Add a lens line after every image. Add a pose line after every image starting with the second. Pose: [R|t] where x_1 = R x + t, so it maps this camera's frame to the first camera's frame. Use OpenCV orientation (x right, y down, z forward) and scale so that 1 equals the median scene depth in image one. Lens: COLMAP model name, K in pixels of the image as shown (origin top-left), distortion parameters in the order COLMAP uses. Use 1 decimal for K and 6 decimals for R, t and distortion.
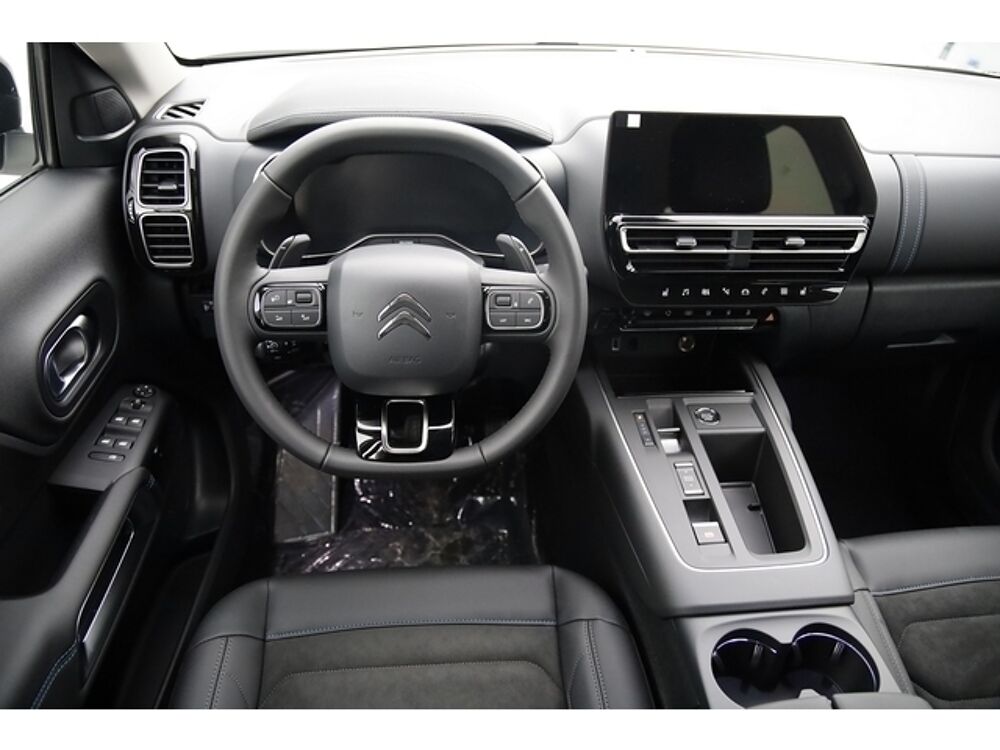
lens RADIAL K [[707.2, 0, 500.0], [0, 707.2, 375.0], [0, 0, 1]] dist [-0.089044, 0.073383]
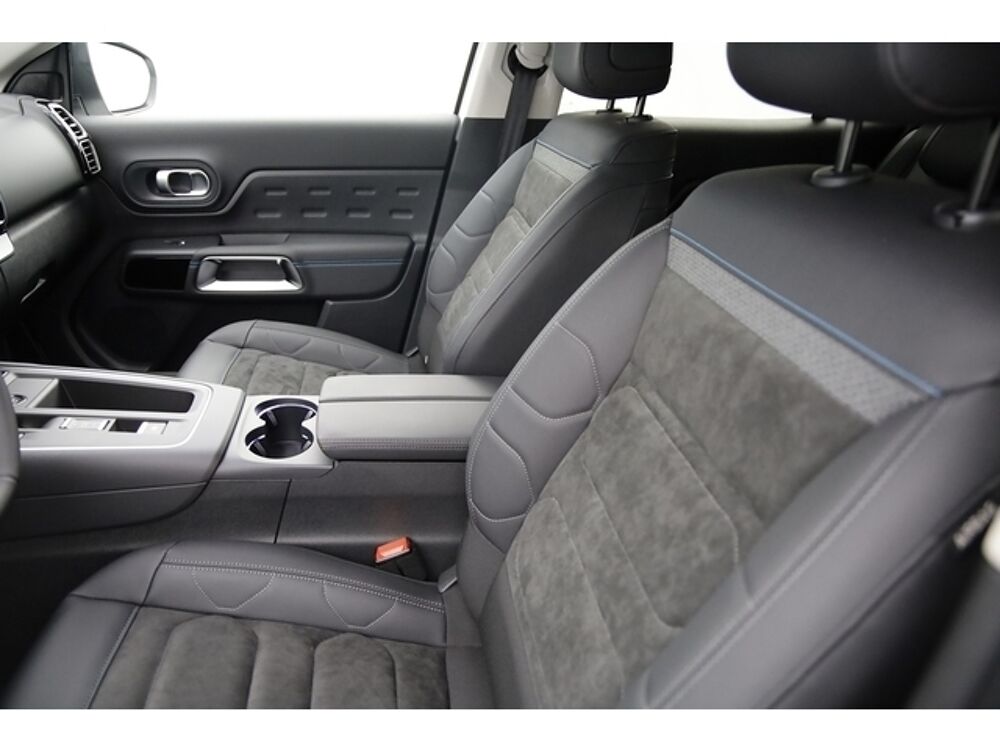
lens RADIAL K [[707.2, 0, 500.0], [0, 707.2, 375.0], [0, 0, 1]] dist [-0.089044, 0.073383]
pose [[-0.057558, -0.455619, 0.888312, -0.646598], [0.533265, 0.738185, 0.413171, -0.001160], [-0.843988, 0.497488, 0.200477, 0.244526]]
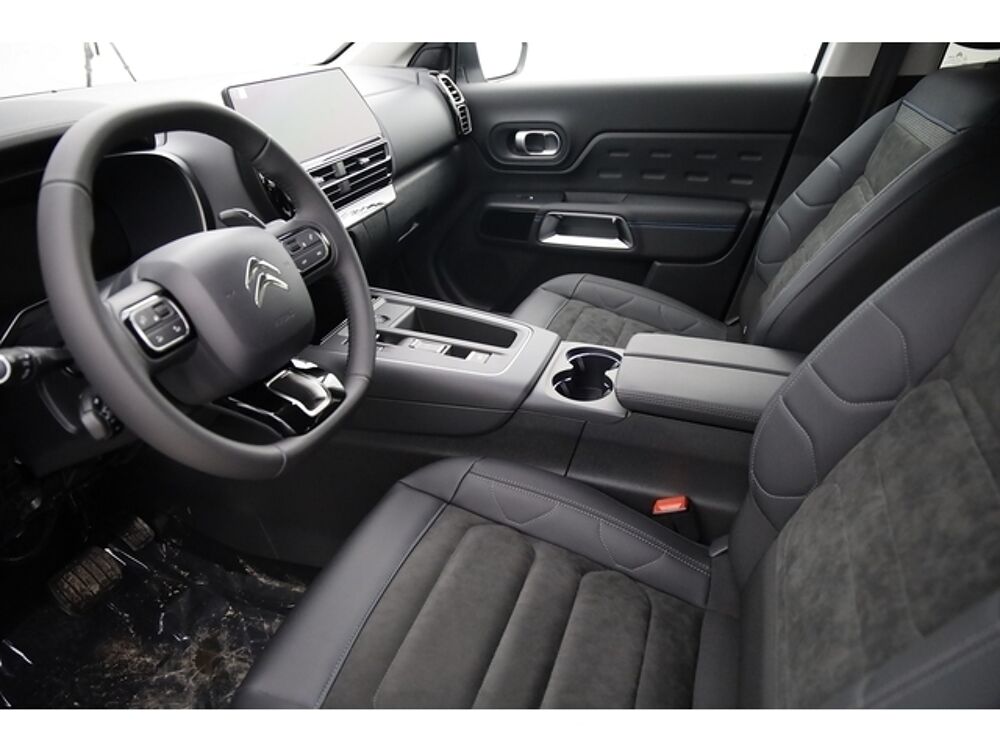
lens RADIAL K [[707.2, 0, 500.0], [0, 707.2, 375.0], [0, 0, 1]] dist [-0.089044, 0.073383]
pose [[0.403653, -0.473539, 0.782831, -0.686931], [0.566663, 0.801162, 0.192438, 0.020483], [-0.718302, 0.365923, 0.591728, 0.191156]]
